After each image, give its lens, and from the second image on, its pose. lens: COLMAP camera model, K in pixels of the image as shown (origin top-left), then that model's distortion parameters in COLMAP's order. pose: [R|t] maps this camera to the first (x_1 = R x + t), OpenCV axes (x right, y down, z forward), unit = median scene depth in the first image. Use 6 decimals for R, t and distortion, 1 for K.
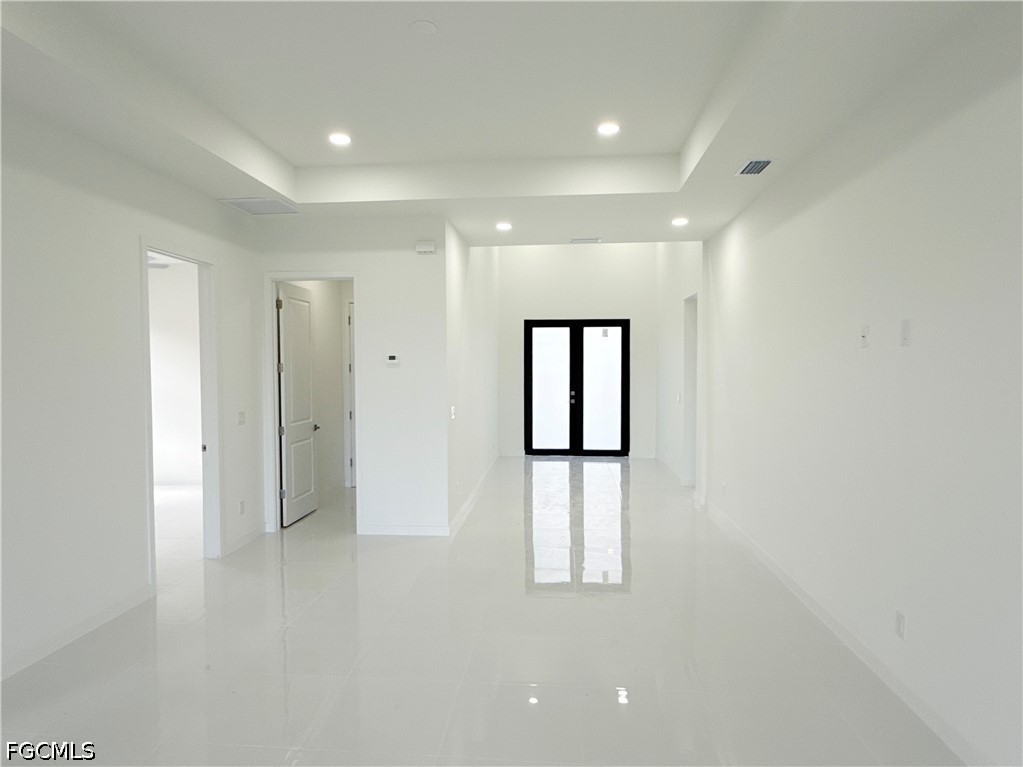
lens RADIAL K [[641.7, 0, 511.5], [0, 641.7, 383.5], [0, 0, 1]] dist [0.000115, 0.000162]
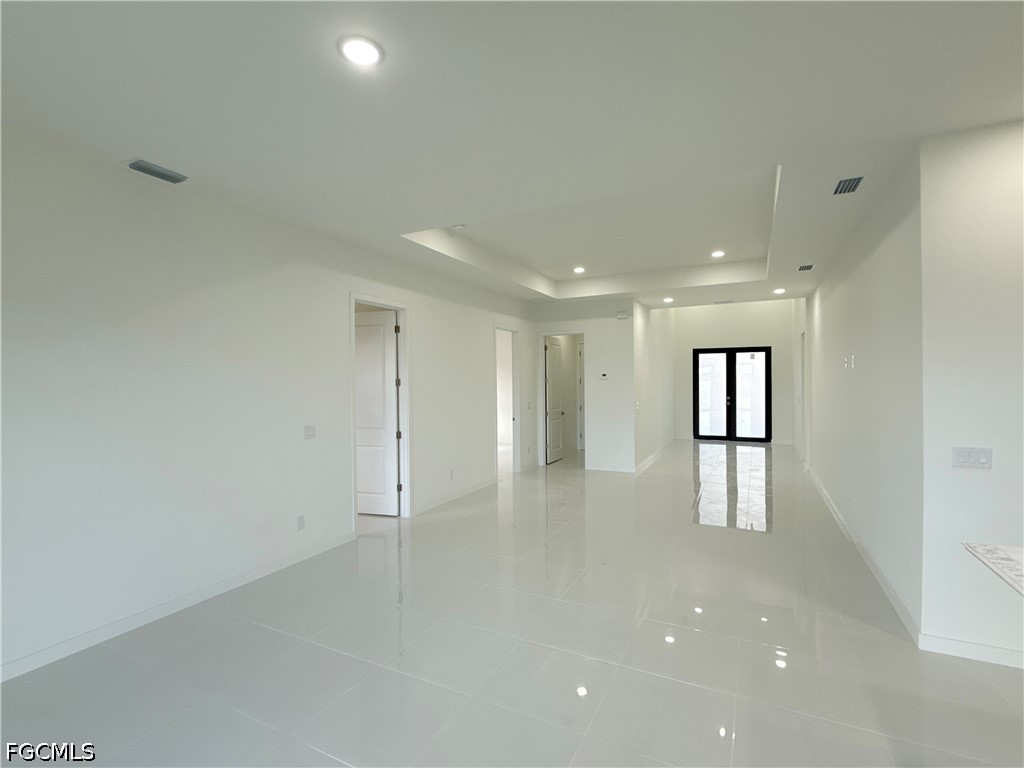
lens RADIAL K [[494.3, 0, 512.0], [0, 494.3, 384.0], [0, 0, 1]] dist [-0.001721, -0.000169]
pose [[0.931036, -0.000291, -0.364928, 0.076067], [-0.006770, 0.999814, -0.018070, 0.011382], [0.364865, 0.019295, 0.930860, -0.372359]]
